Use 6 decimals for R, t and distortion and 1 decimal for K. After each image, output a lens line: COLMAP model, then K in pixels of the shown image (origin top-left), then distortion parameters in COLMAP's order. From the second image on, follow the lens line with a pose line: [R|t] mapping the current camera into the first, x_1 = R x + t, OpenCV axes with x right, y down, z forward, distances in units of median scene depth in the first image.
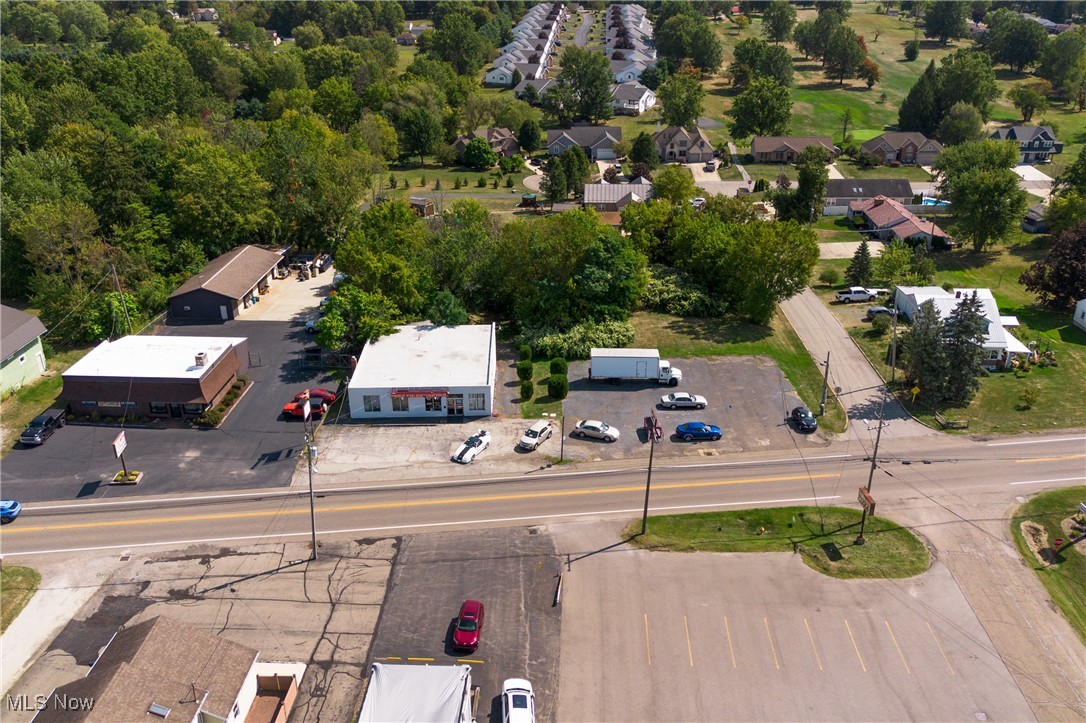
lens RADIAL K [[908.9, 0, 544.5], [0, 908.9, 357.8], [0, 0, 1]] dist [0.101641, -0.144719]
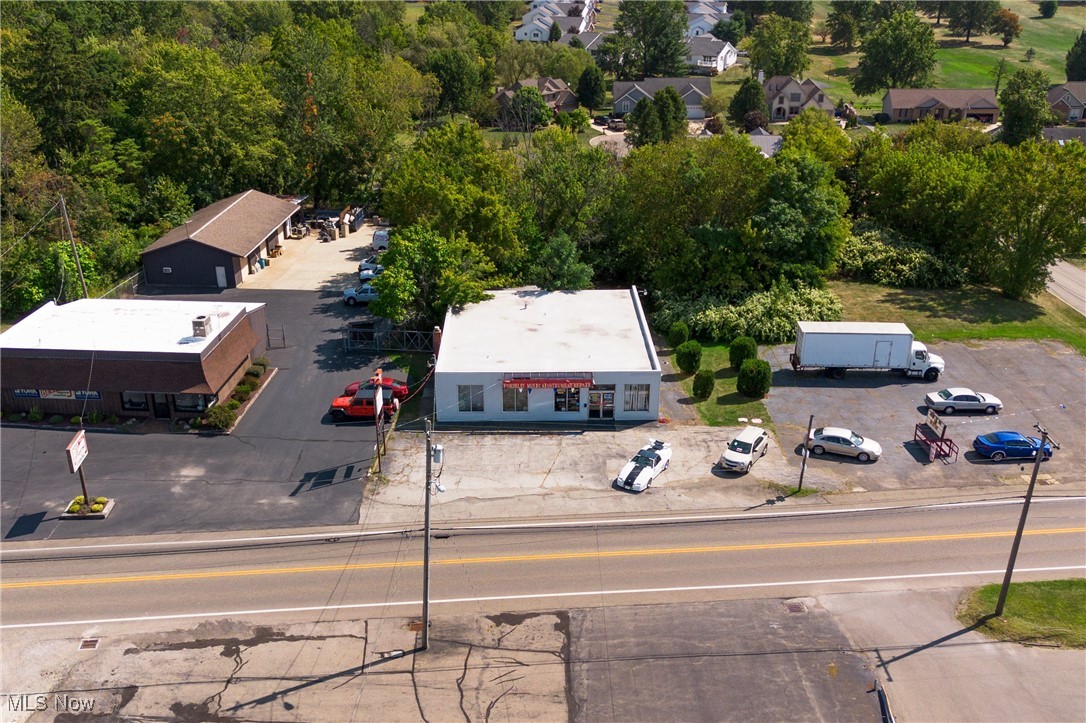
lens RADIAL K [[1060.1, 0, 523.8], [0, 1060.1, 404.4], [0, 0, 1]] dist [0.138215, -0.253555]
pose [[0.999746, 0.008426, -0.020924, -0.124872], [-0.008373, 0.999961, 0.002633, 0.047434], [0.020946, -0.002458, 0.999778, 0.245357]]
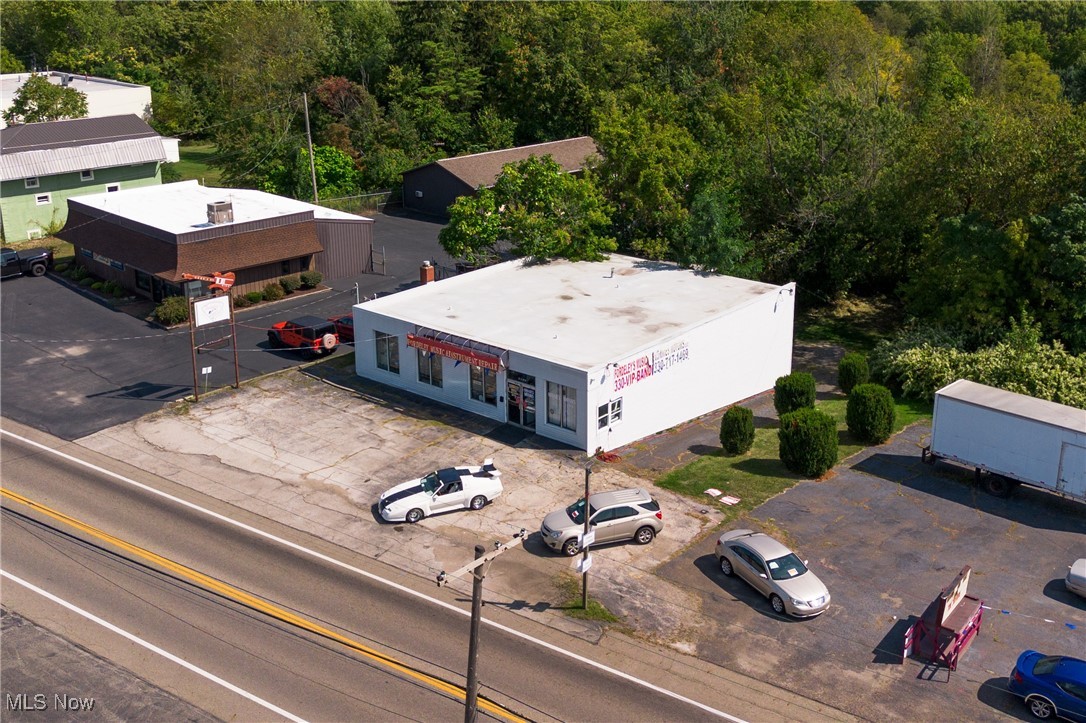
lens RADIAL K [[1142.9, 0, 563.3], [0, 1142.9, 276.0], [0, 0, 1]] dist [0.138271, -0.312084]
pose [[0.754672, 0.176805, -0.631831, 0.216889], [-0.272147, 0.960610, -0.056250, 0.019458], [0.596998, 0.214401, 0.773062, 0.541843]]
